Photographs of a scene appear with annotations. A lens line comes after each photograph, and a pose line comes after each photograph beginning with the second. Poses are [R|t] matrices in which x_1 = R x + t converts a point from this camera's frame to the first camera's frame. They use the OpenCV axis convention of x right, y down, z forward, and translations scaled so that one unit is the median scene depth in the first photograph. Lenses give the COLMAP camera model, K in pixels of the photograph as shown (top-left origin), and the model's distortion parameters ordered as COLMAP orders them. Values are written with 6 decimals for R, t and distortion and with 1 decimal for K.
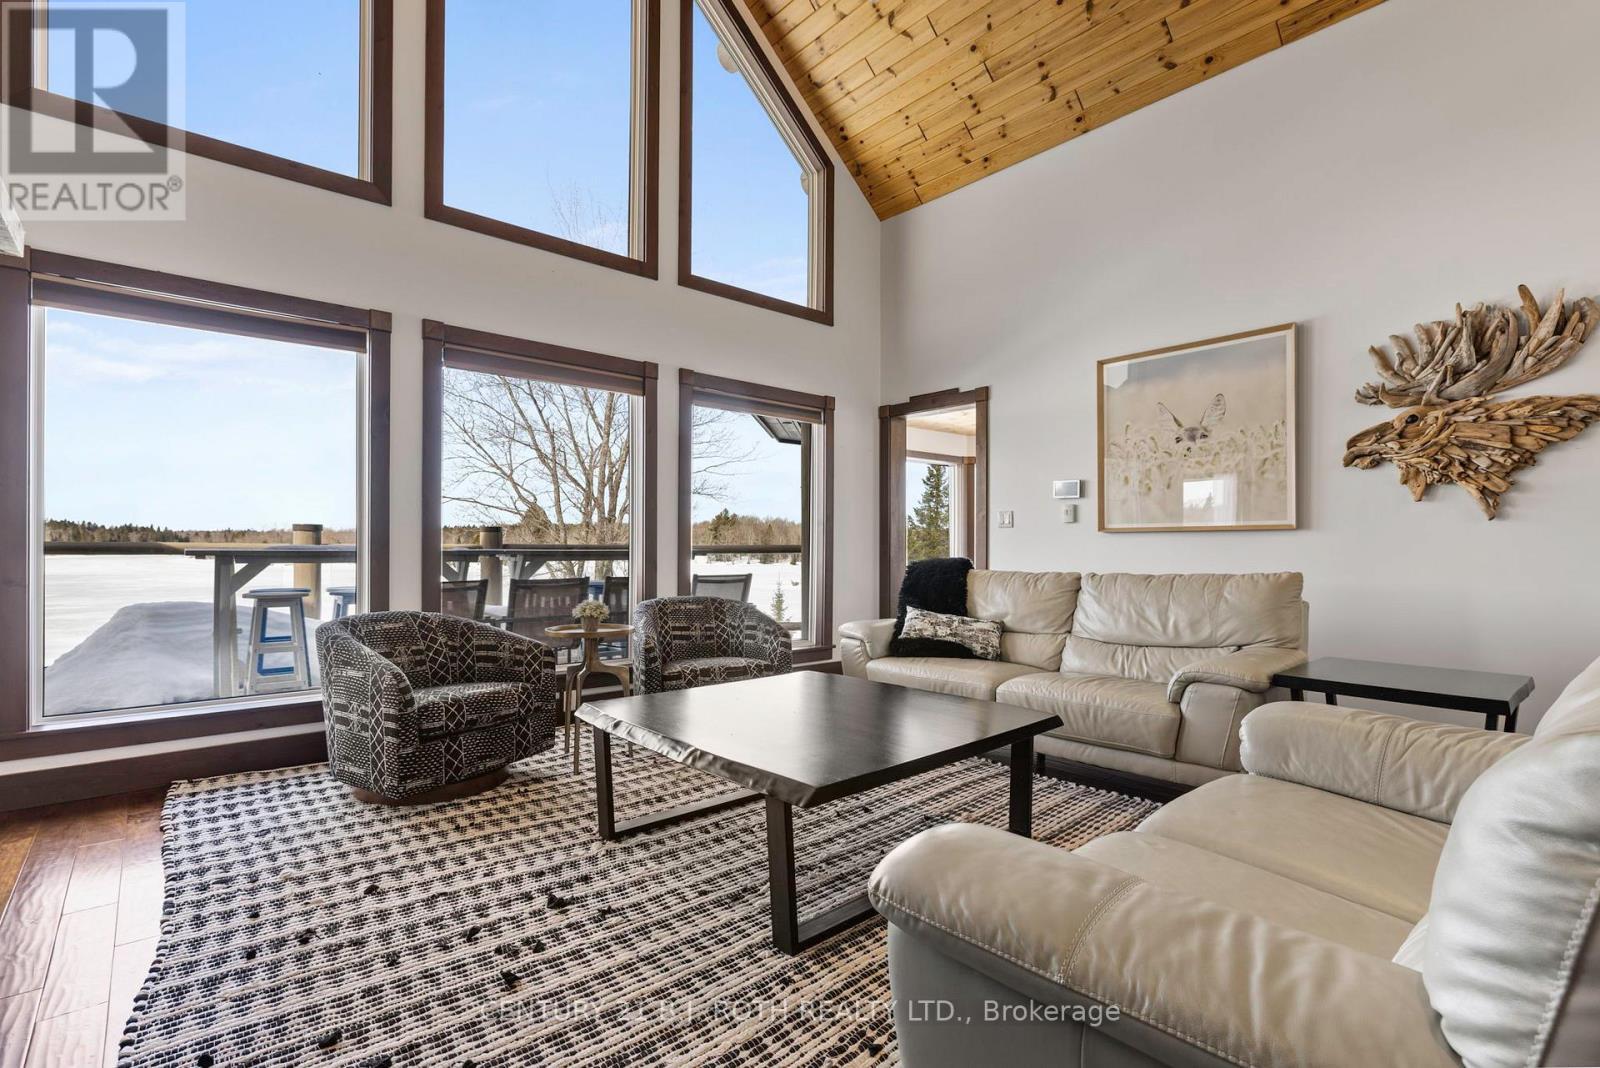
lens RADIAL K [[742.2, 0, 804.8], [0, 742.2, 540.9], [0, 0, 1]] dist [0.000030, -0.000111]
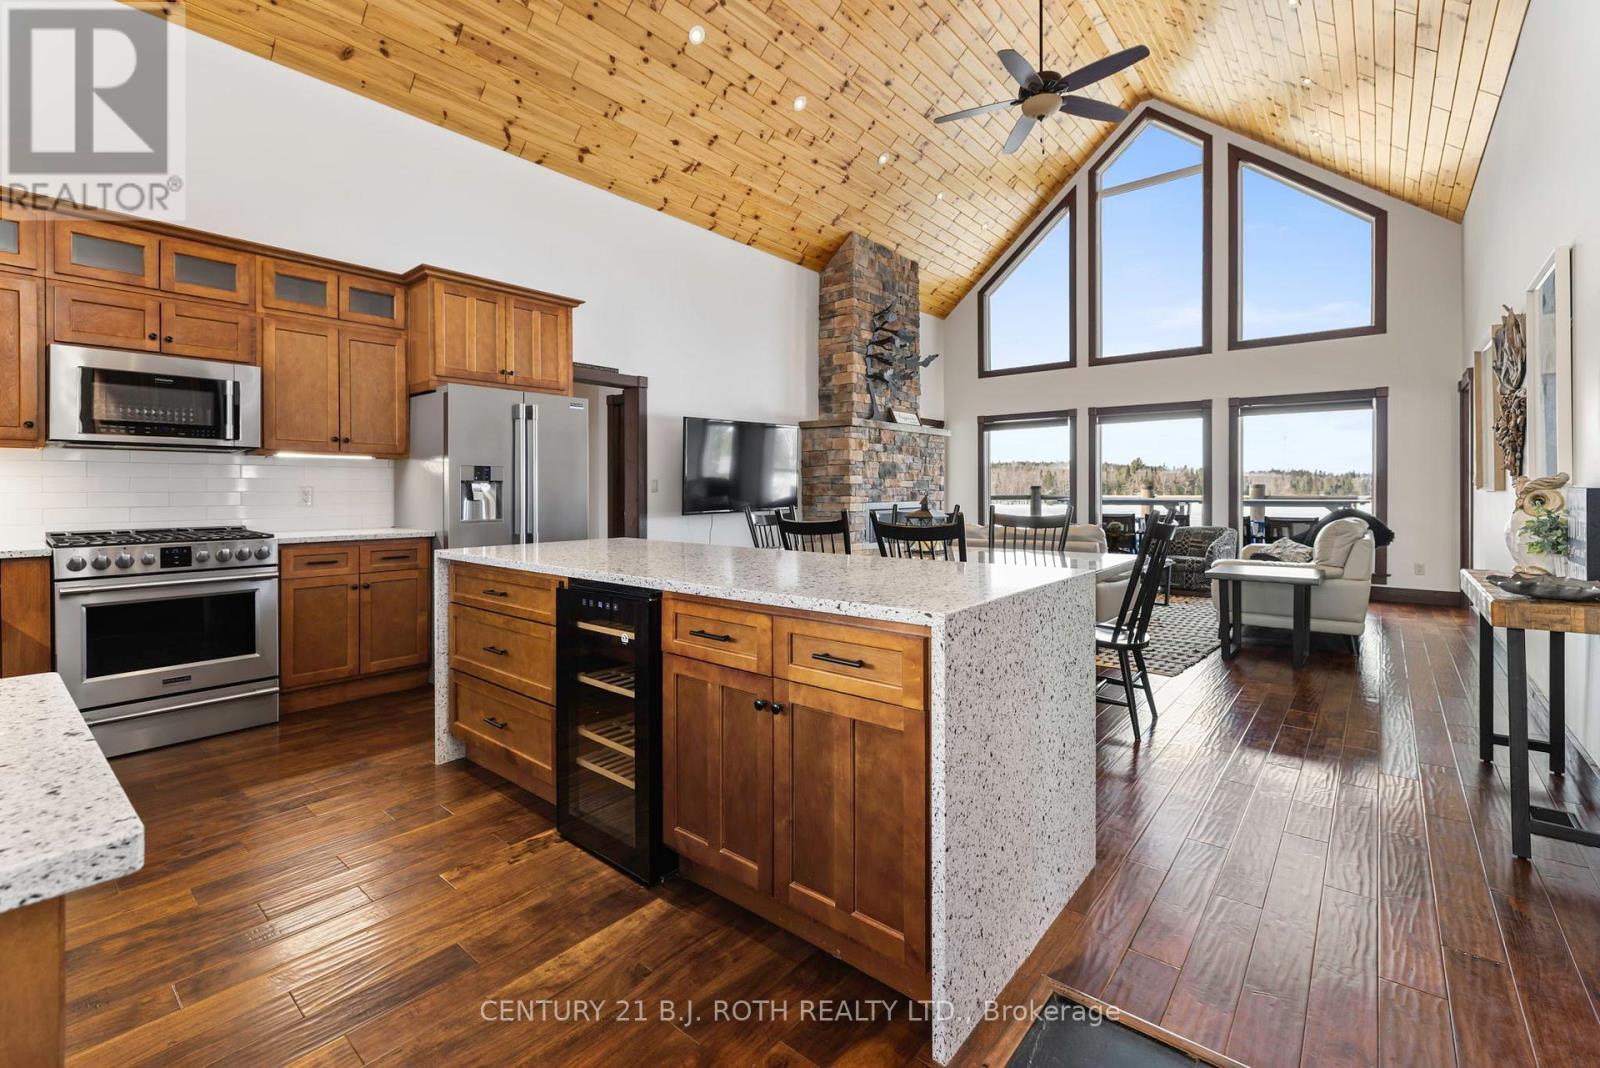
lens RADIAL K [[688.6, 0, 795.1], [0, 688.6, 489.7], [0, 0, 1]] dist [0.003079, -0.000299]
pose [[0.143861, -0.003518, -0.989592, 1.629444], [0.007096, 0.999972, -0.002524, -0.023957], [0.989572, -0.006659, 0.143882, -0.311393]]
